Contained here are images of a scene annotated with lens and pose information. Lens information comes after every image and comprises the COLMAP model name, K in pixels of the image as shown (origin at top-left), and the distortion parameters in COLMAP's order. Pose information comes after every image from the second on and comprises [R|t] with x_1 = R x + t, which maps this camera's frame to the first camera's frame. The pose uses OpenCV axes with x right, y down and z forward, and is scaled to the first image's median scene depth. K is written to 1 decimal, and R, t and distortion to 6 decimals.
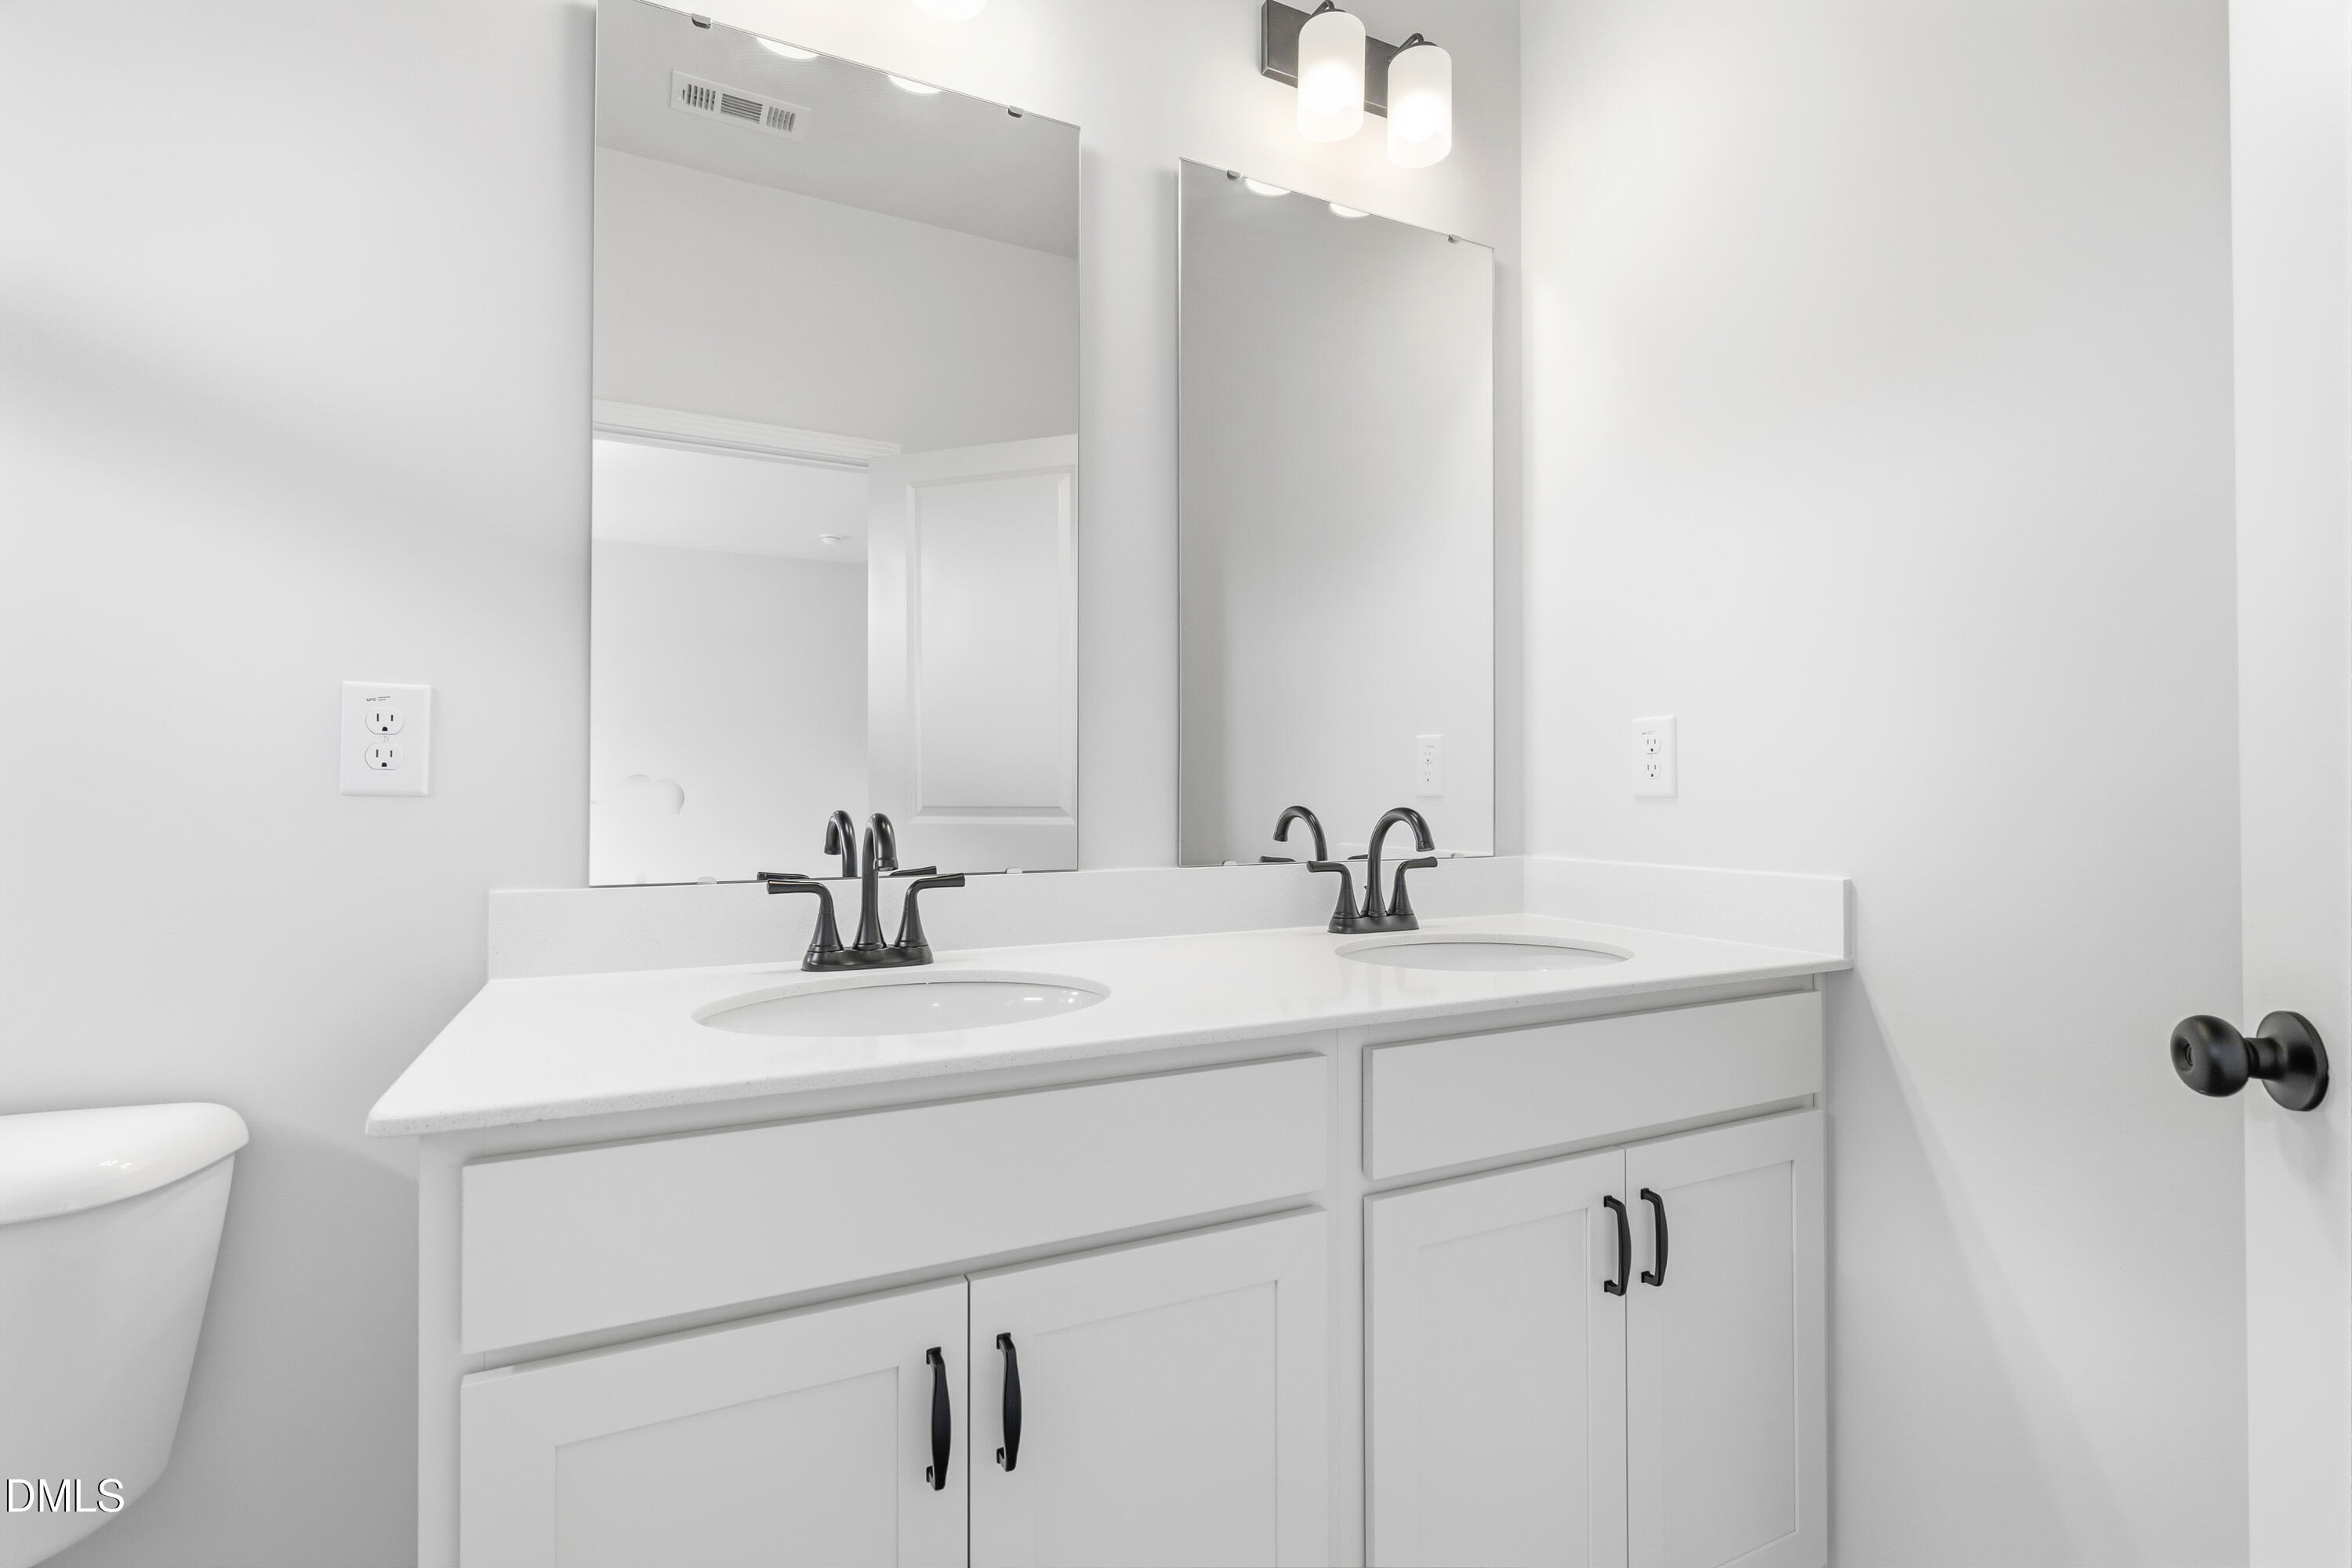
lens RADIAL K [[1057.0, 0, 1179.2], [0, 1057.0, 790.2], [0, 0, 1]] dist [0.000187, -0.000149]
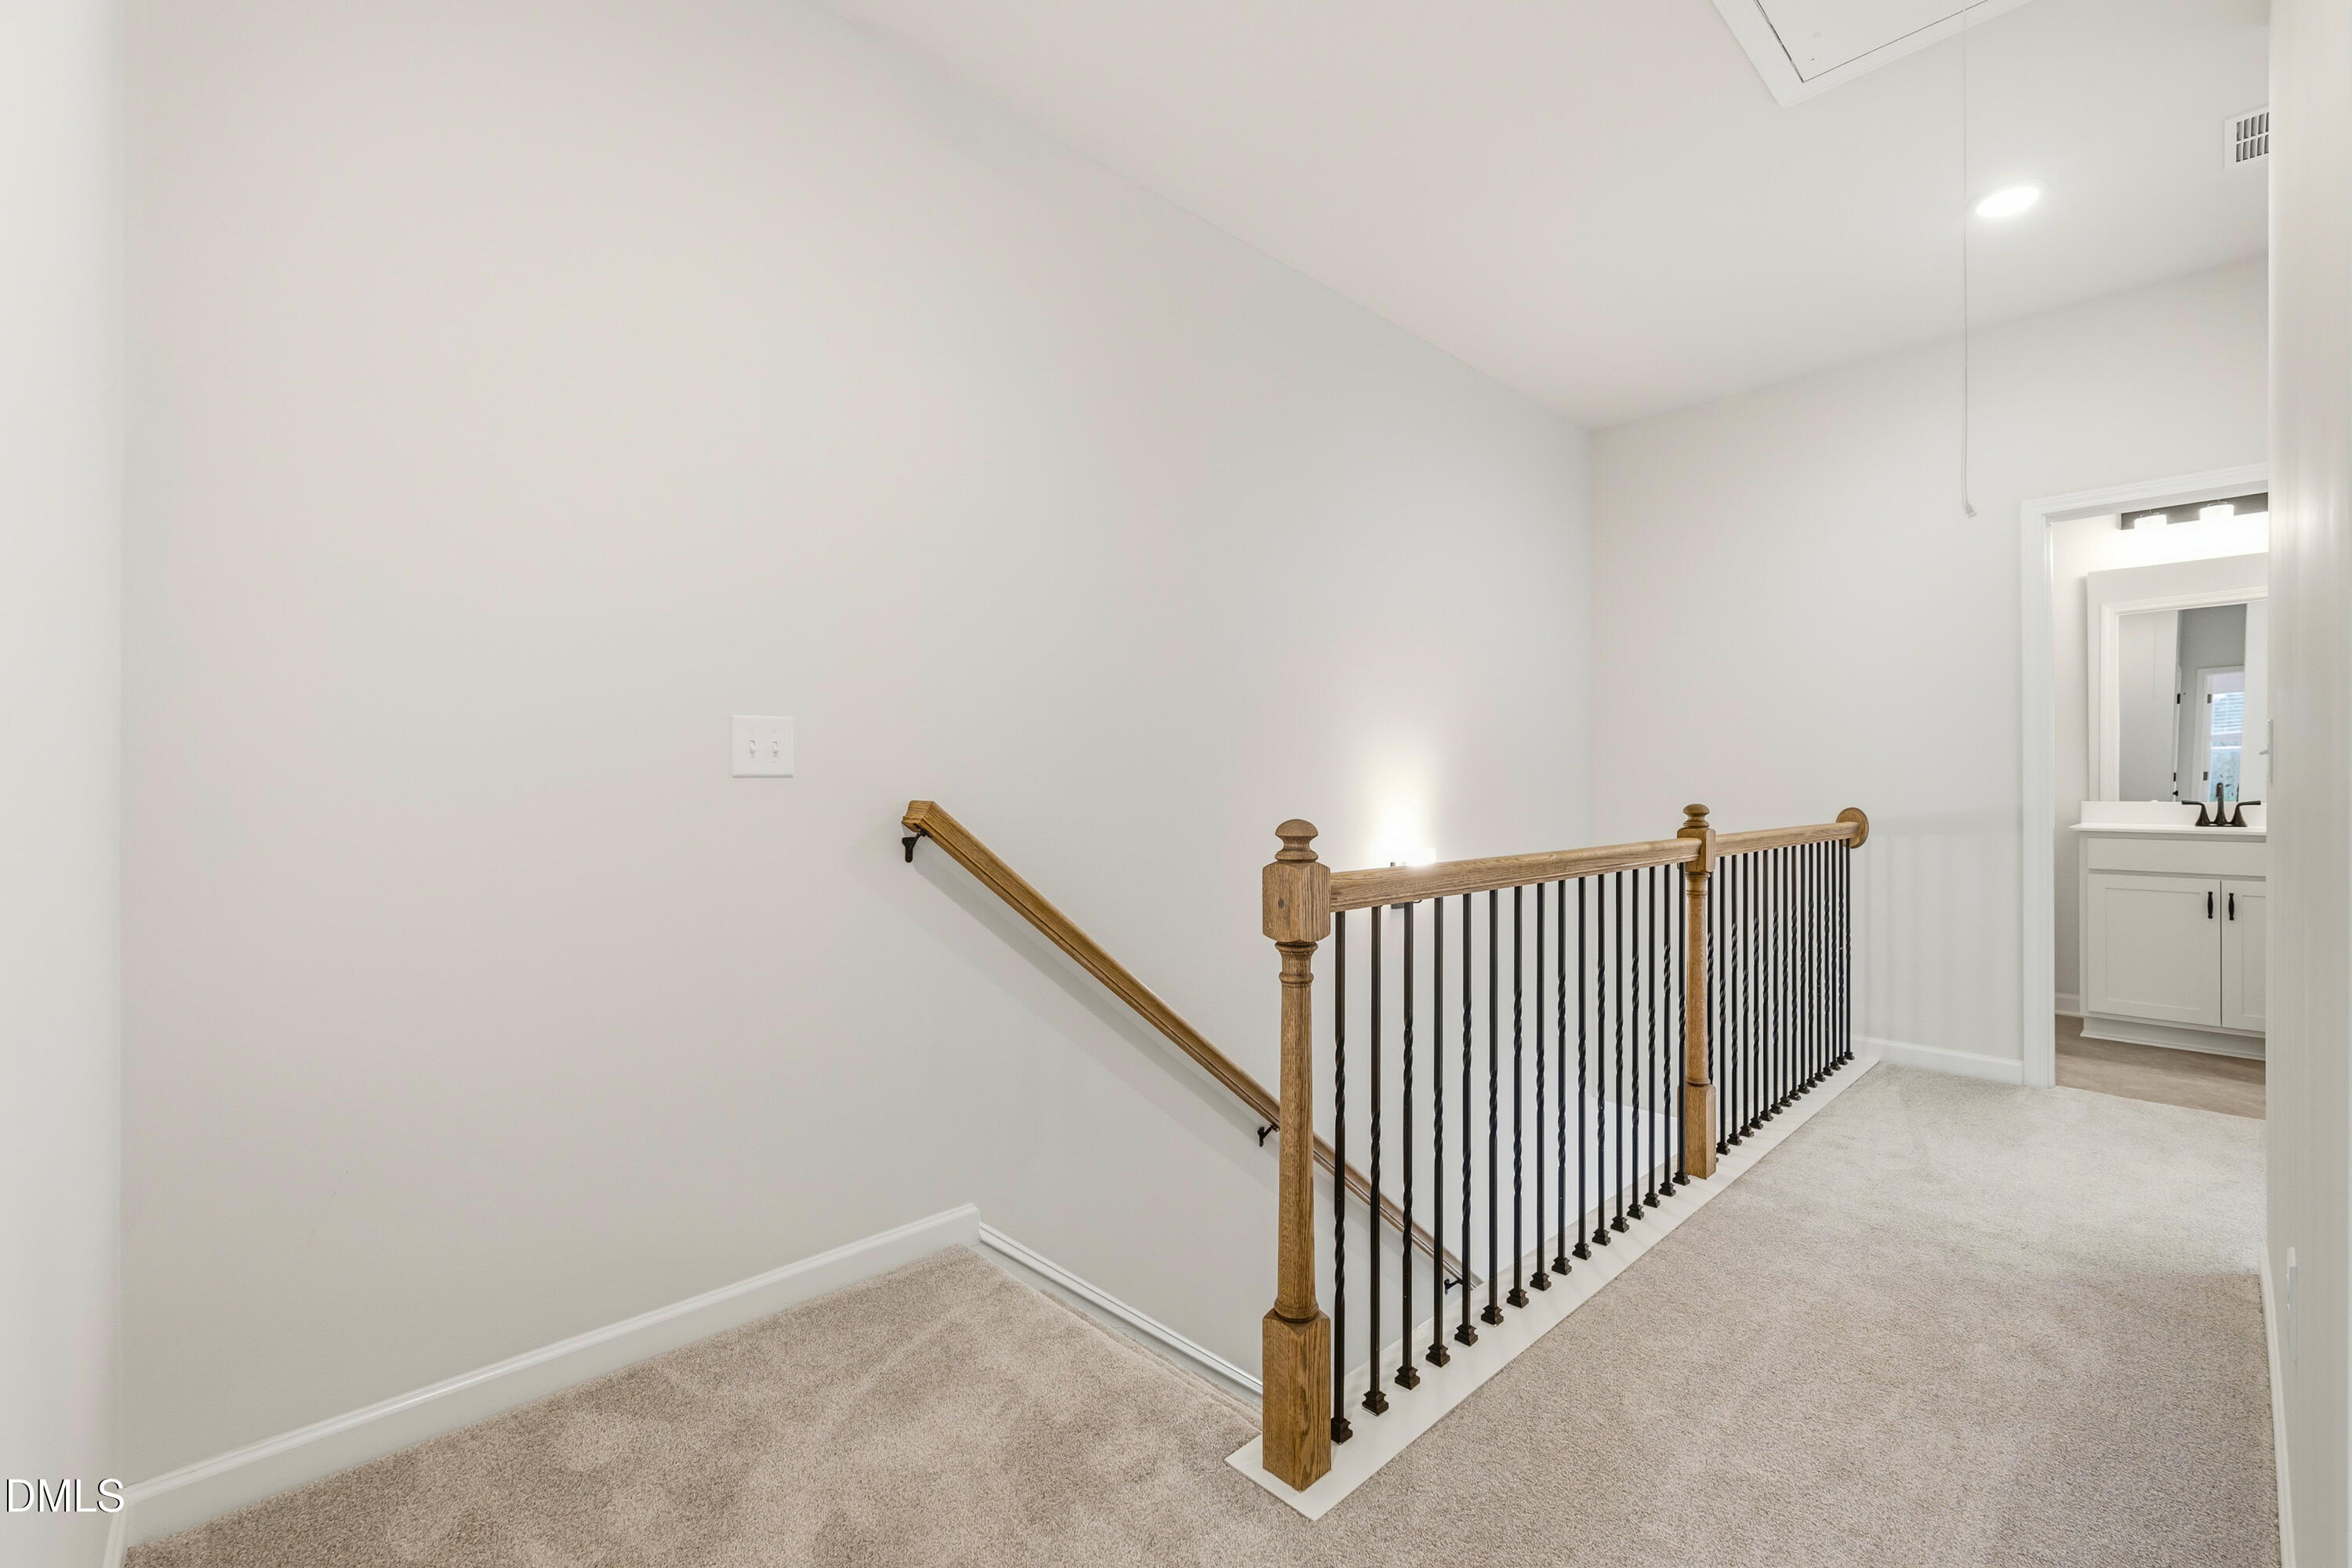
lens RADIAL K [[1006.8, 0, 1176.0], [0, 1006.8, 784.0], [0, 0, 1]] dist [-0.016900, -0.000420]
pose [[0.300454, -0.004870, -0.953784, 1.786182], [0.008556, 0.999960, -0.002410, 0.007139], [0.953758, -0.007436, 0.300484, -3.270514]]
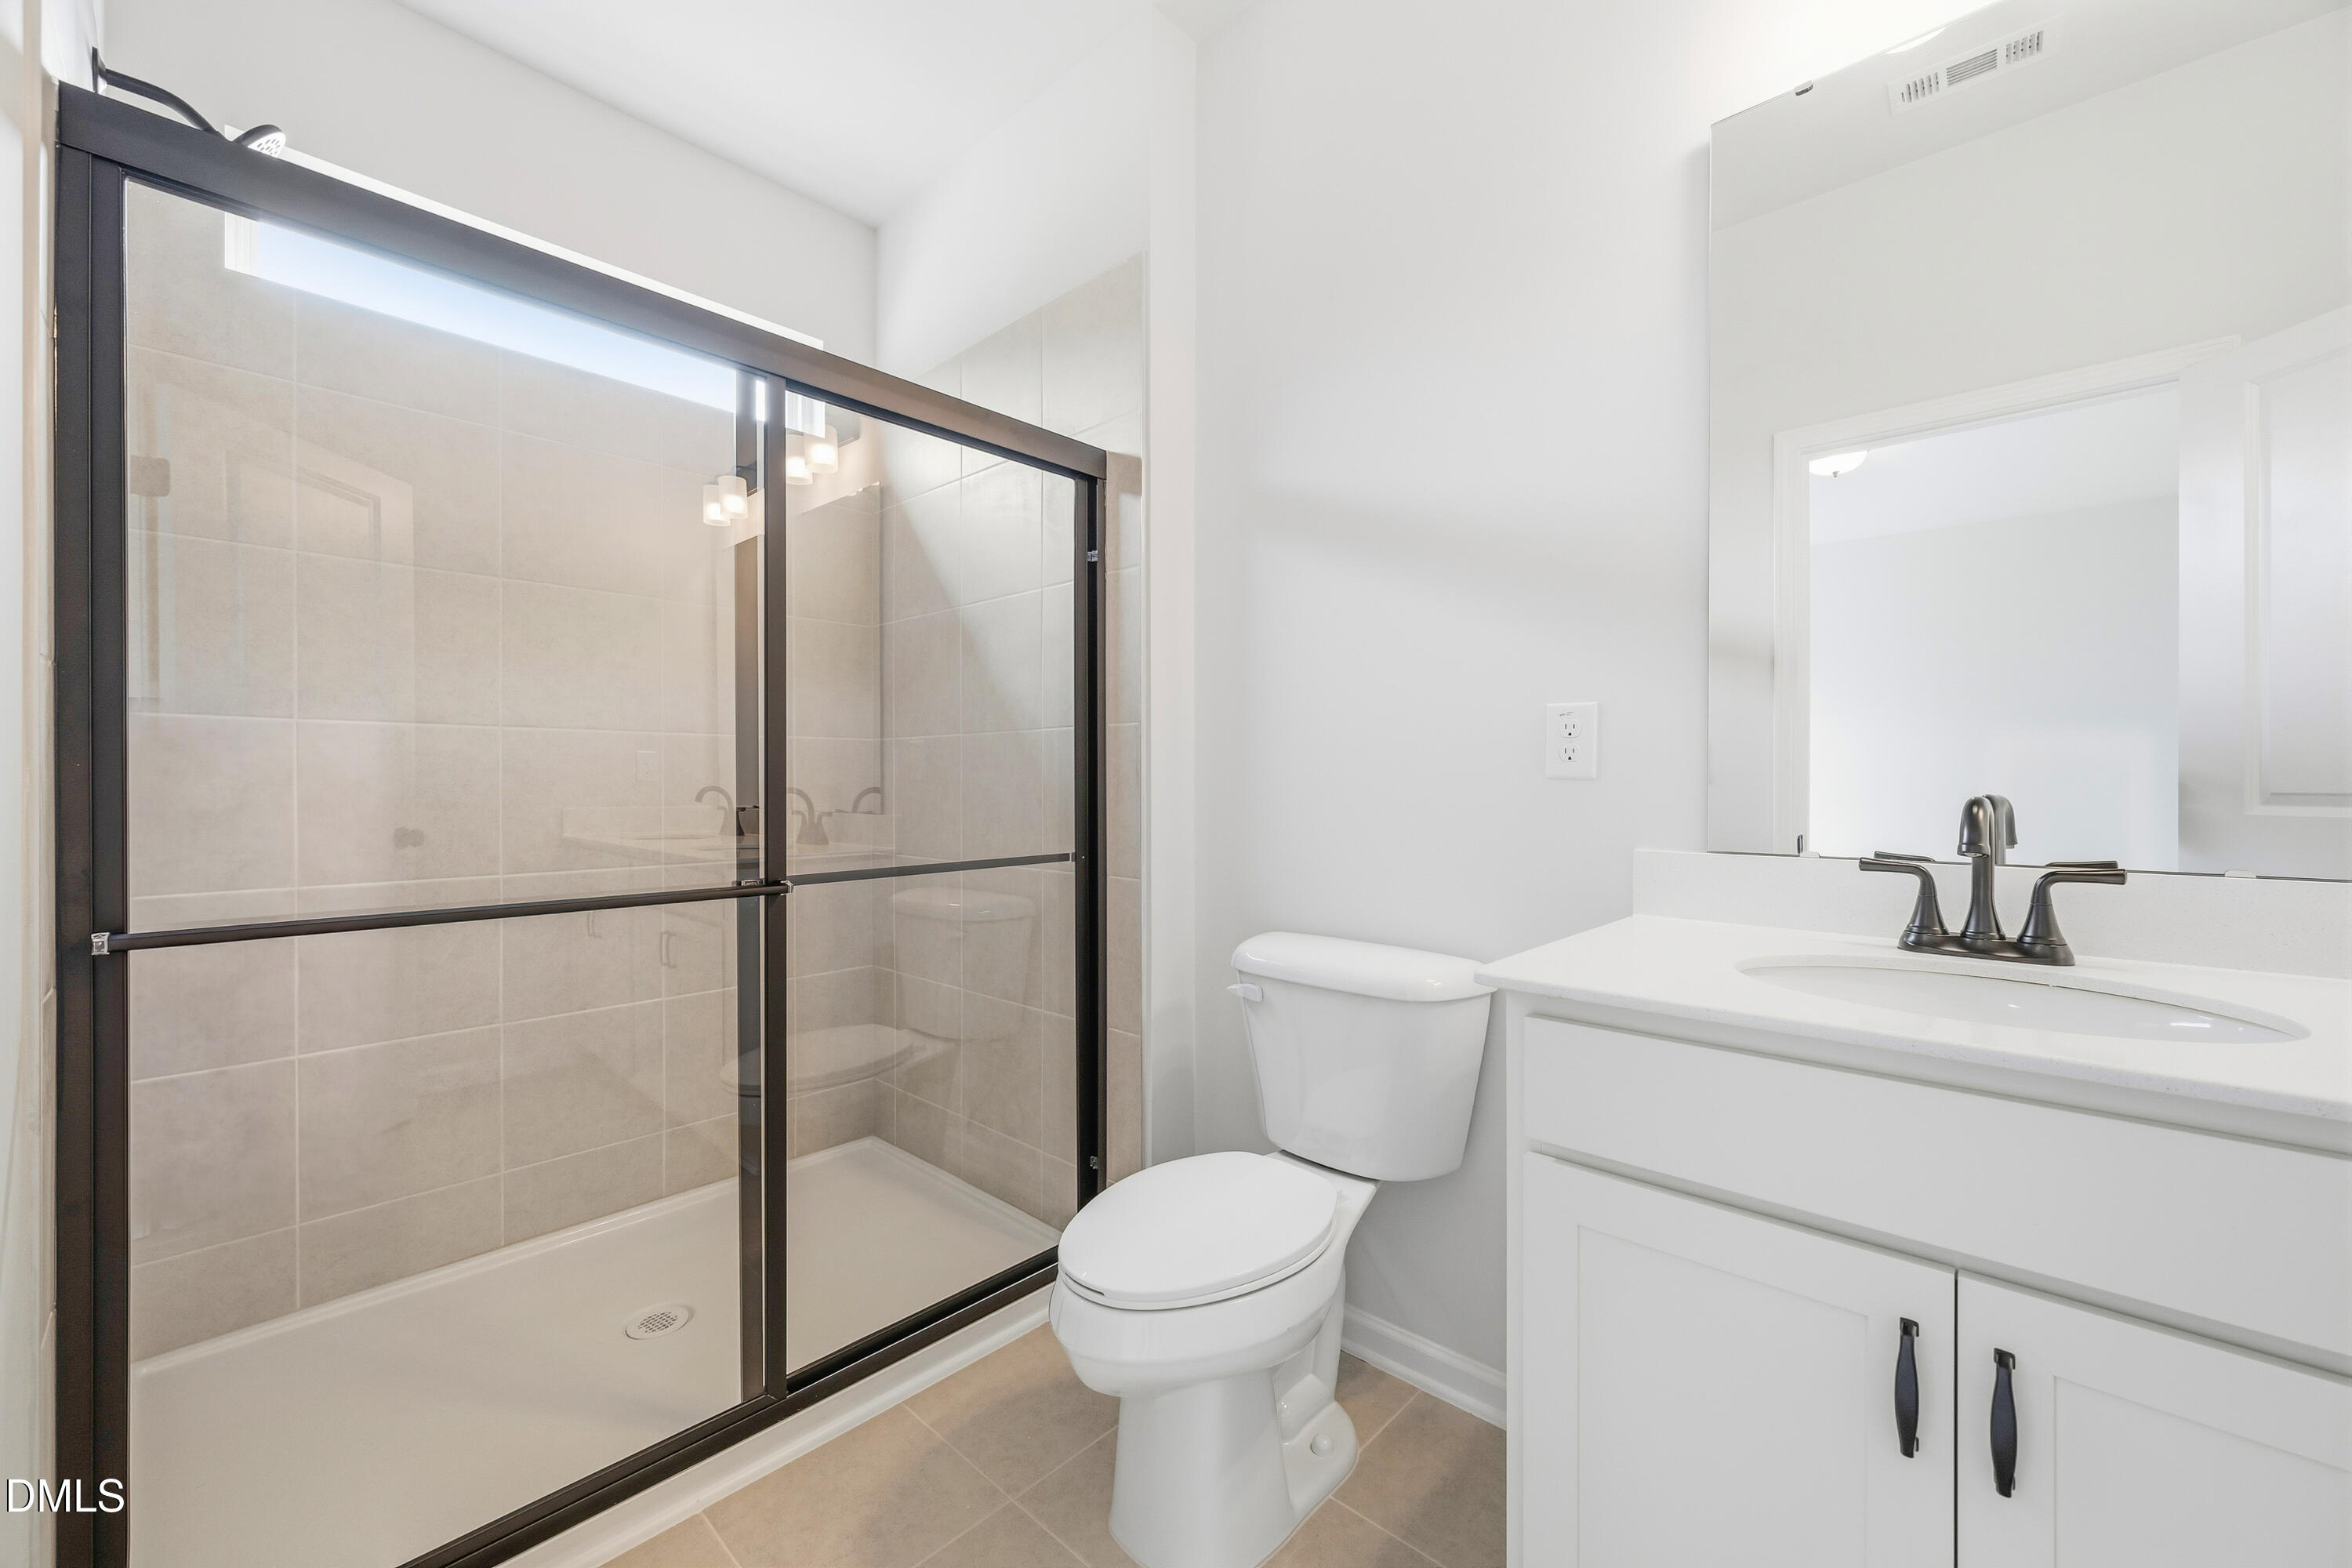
lens RADIAL K [[928.3, 0, 1174.0], [0, 928.3, 787.4], [0, 0, 1]] dist [-0.001478, 0.002401]
pose [[0.362794, 0.006912, -0.931844, 0.230557], [0.005630, 0.999938, 0.009609, 0.000922], [0.931852, -0.008733, 0.362732, 0.012219]]
